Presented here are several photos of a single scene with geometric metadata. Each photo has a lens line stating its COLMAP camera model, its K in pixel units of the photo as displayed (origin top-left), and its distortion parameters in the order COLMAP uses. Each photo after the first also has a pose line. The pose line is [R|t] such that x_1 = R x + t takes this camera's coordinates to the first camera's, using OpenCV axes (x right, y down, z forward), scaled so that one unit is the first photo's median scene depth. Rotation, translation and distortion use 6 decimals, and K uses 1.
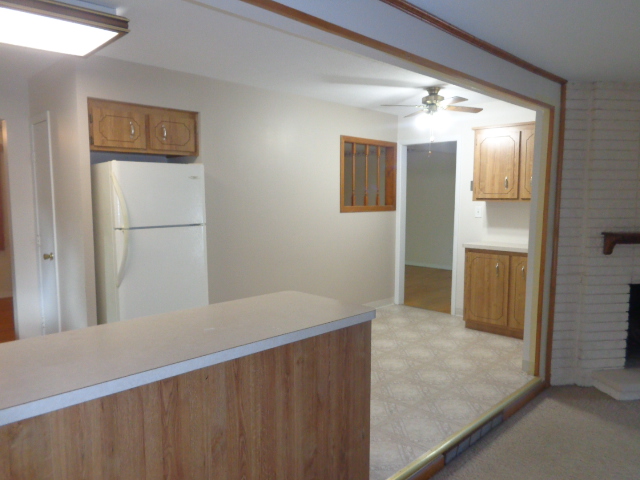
lens RADIAL K [[478.8, 0, 322.1], [0, 478.8, 239.0], [0, 0, 1]] dist [-0.014209, 0.009769]
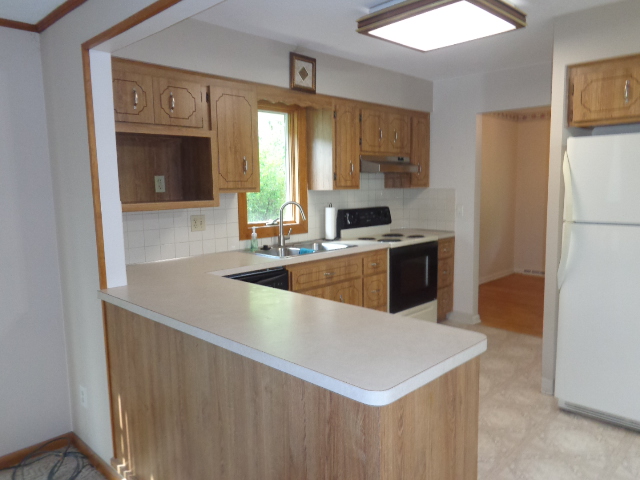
lens RADIAL K [[478.8, 0, 317.5], [0, 478.8, 246.2], [0, 0, 1]] dist [-0.014209, 0.009769]
pose [[0.010188, 0.131067, -0.991321, 0.381192], [-0.077506, 0.988494, 0.129897, -0.052029], [0.996940, 0.075510, 0.020229, 0.545650]]
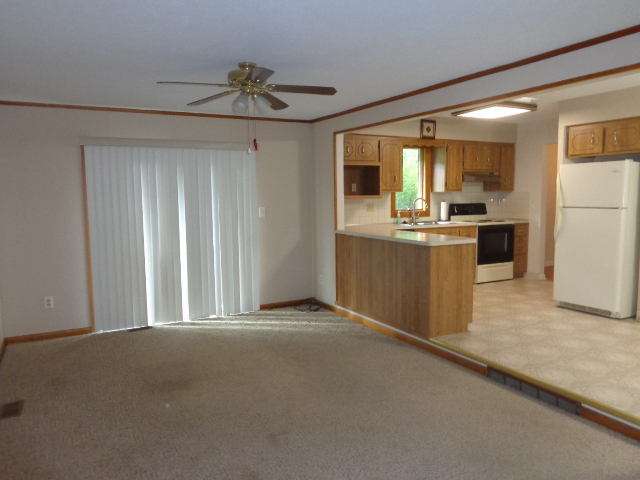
lens RADIAL K [[478.8, 0, 321.3], [0, 478.8, 240.1], [0, 0, 1]] dist [-0.014209, 0.009769]
pose [[-0.285028, 0.096454, -0.953654, 1.310526], [-0.078355, 0.989250, 0.123472, -0.045503], [0.955311, 0.109916, -0.274407, 0.672740]]
